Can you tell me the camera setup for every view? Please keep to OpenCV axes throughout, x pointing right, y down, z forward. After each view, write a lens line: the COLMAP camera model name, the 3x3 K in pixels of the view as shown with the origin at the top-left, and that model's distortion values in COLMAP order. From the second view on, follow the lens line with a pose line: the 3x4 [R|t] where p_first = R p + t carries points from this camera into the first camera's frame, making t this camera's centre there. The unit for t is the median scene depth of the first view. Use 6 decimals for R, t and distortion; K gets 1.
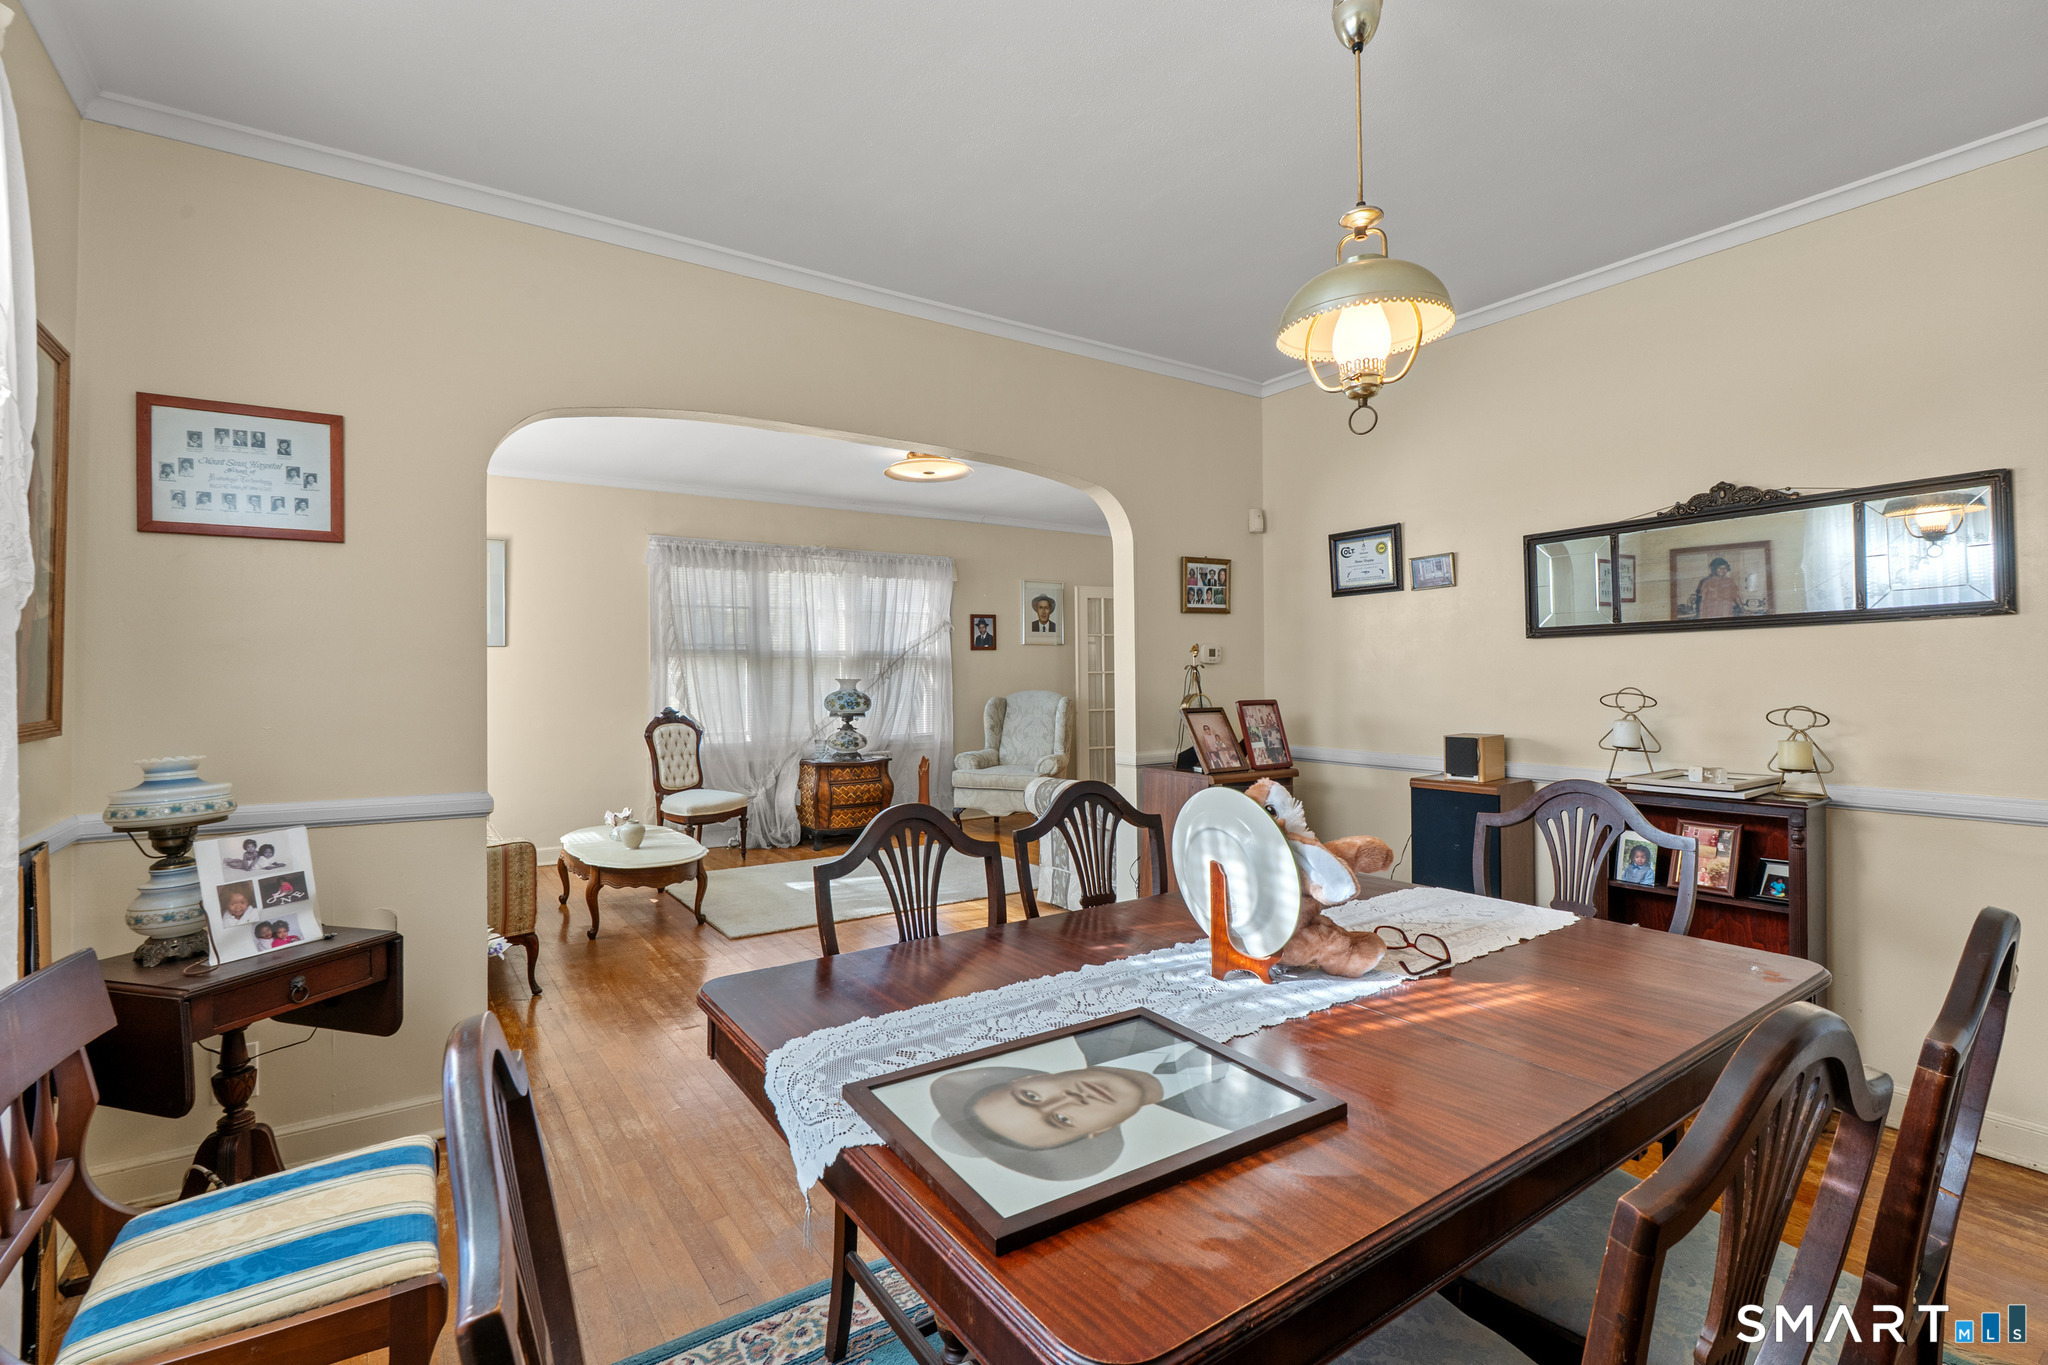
lens RADIAL K [[922.6, 0, 1017.0], [0, 922.6, 663.3], [0, 0, 1]] dist [-0.003241, -0.000037]
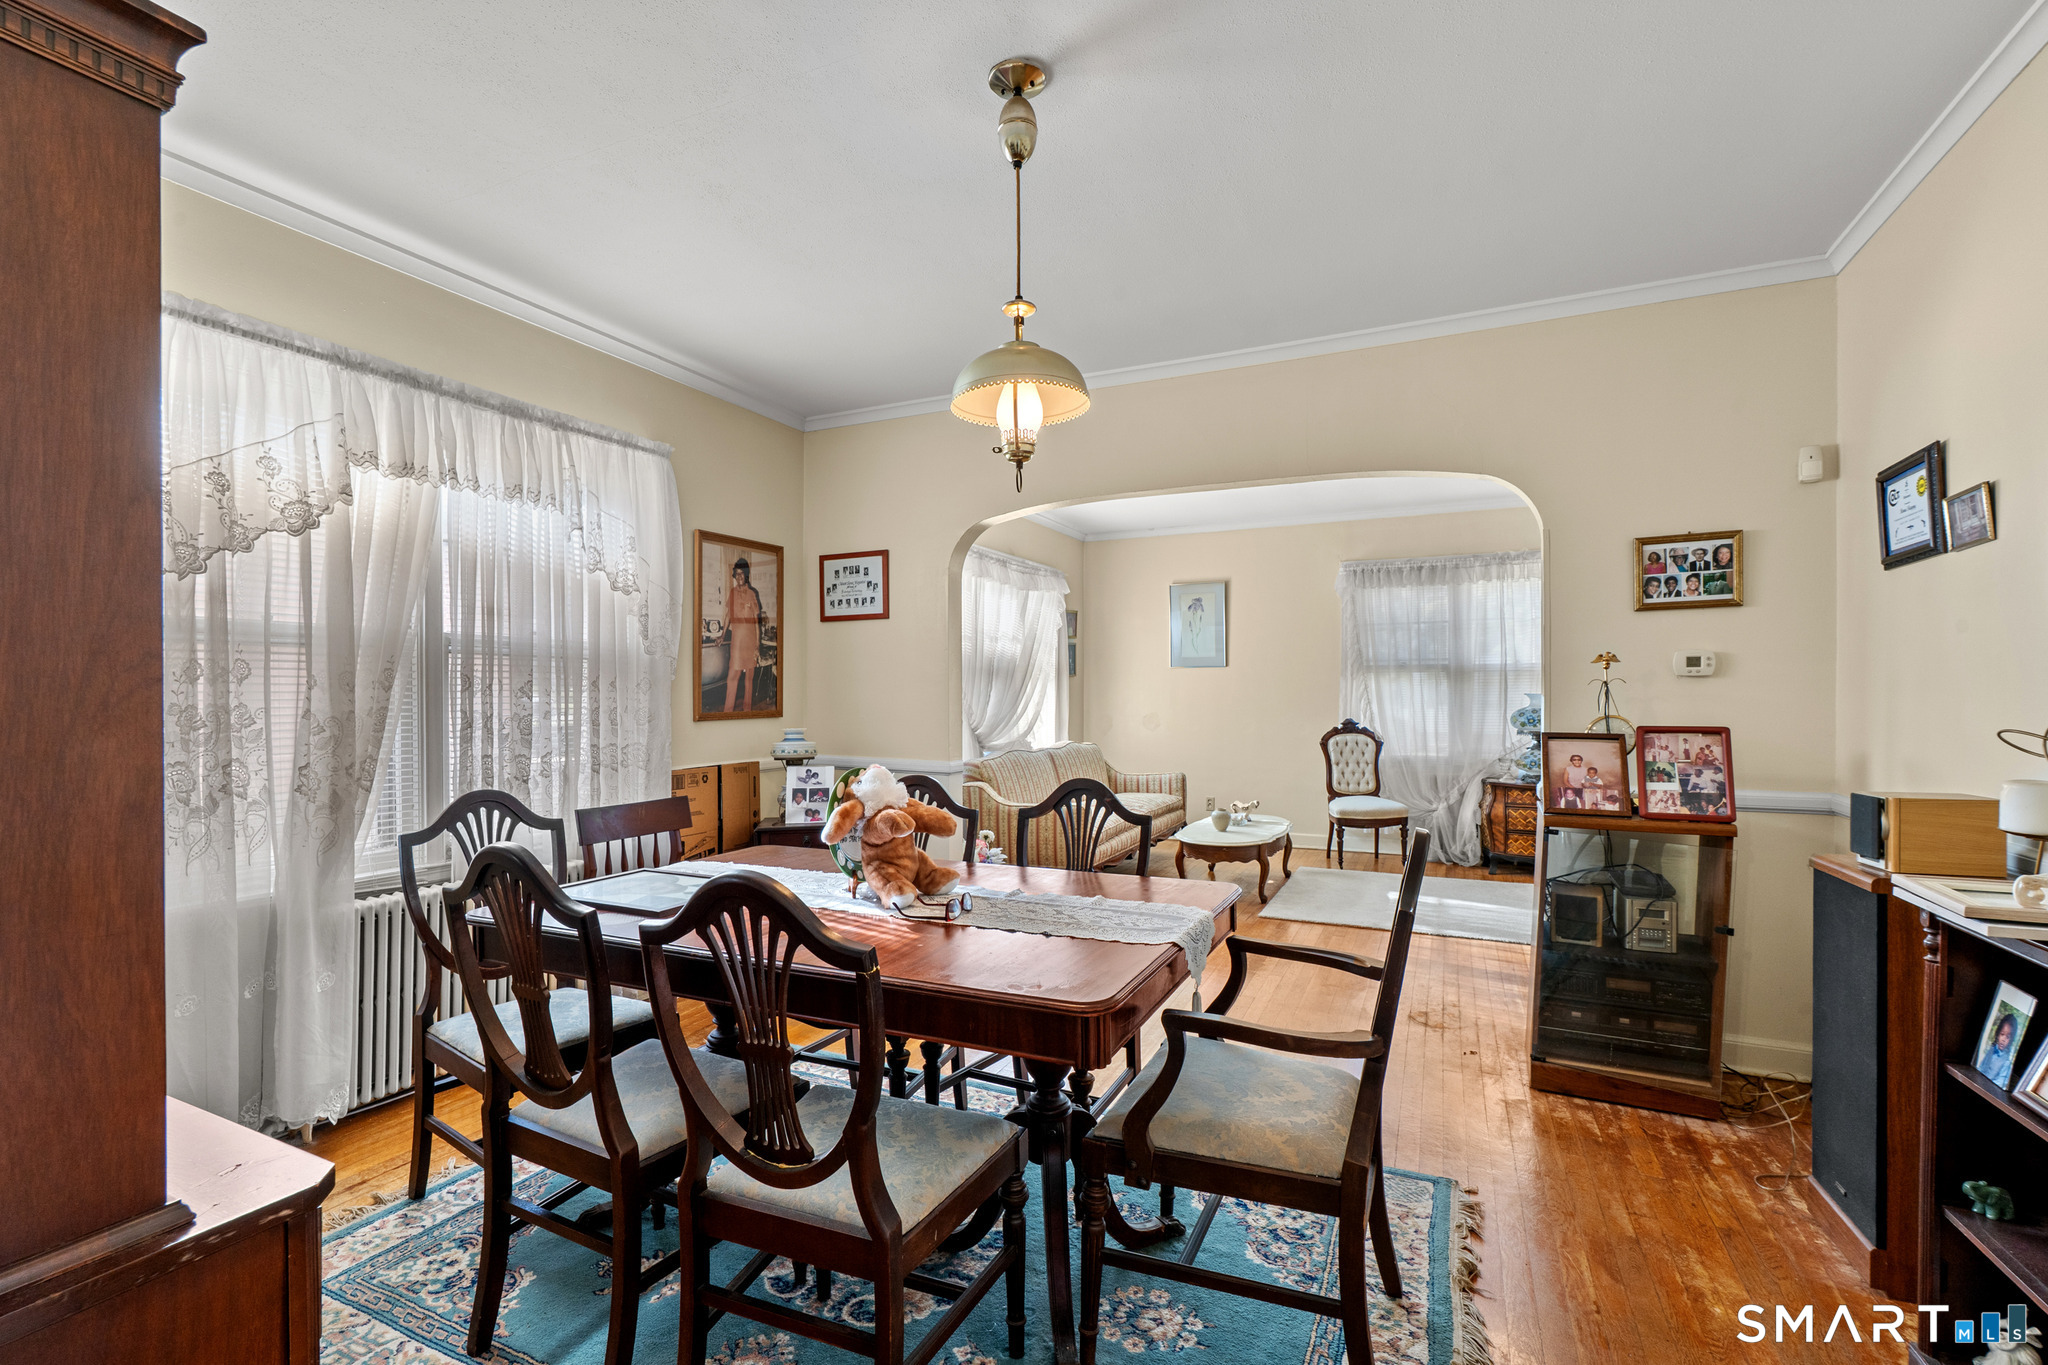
lens RADIAL K [[922.6, 0, 1011.4], [0, 922.6, 698.3], [0, 0, 1]] dist [-0.003241, -0.000037]
pose [[0.511856, 0.010293, -0.859010, 0.568153], [0.010573, 0.999777, 0.018280, -0.001509], [0.859006, -0.018439, 0.511633, 0.152489]]
